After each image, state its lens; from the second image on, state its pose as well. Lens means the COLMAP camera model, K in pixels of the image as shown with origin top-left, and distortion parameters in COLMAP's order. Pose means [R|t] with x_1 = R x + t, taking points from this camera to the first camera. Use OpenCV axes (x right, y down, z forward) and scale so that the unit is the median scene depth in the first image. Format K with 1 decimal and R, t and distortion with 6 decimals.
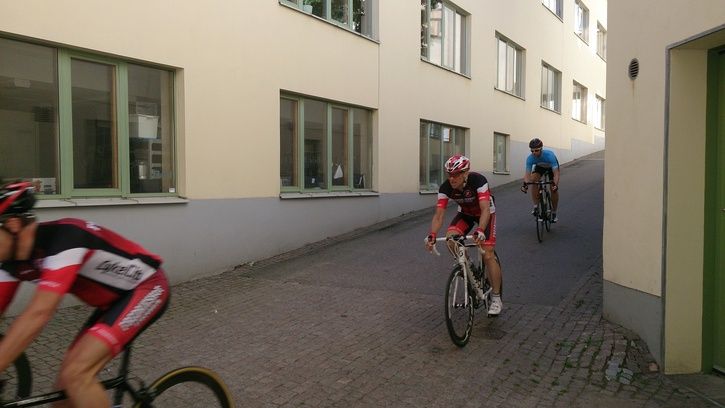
lens RADIAL K [[760.5, 0, 355.8], [0, 760.5, 202.1], [0, 0, 1]] dist [0.099059, -0.155070]
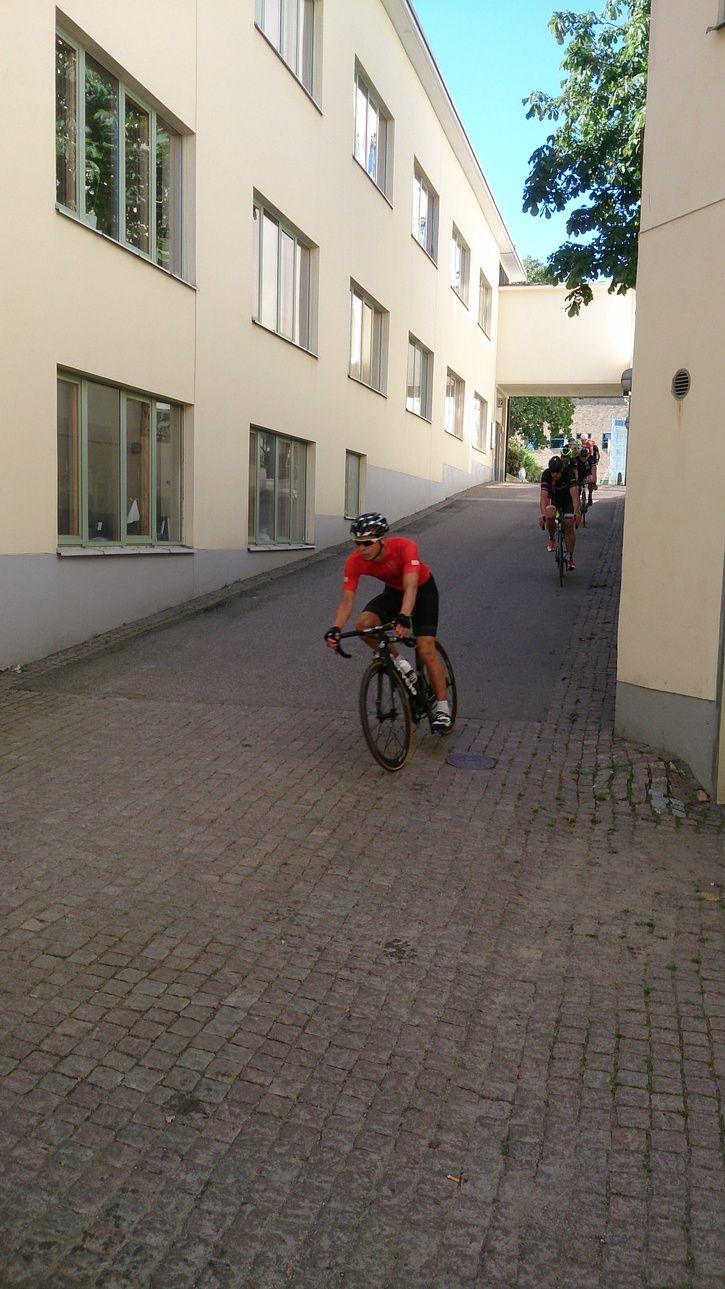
lens RADIAL K [[1345.9, 0, 464.8], [0, 1345.9, 674.6], [0, 0, 1]] dist [0.116766, -0.178766]
pose [[0.943322, -0.012258, 0.331653, -0.151197], [-0.014696, 0.996794, 0.078643, -0.000519], [-0.331554, -0.079060, 0.940118, -0.080549]]
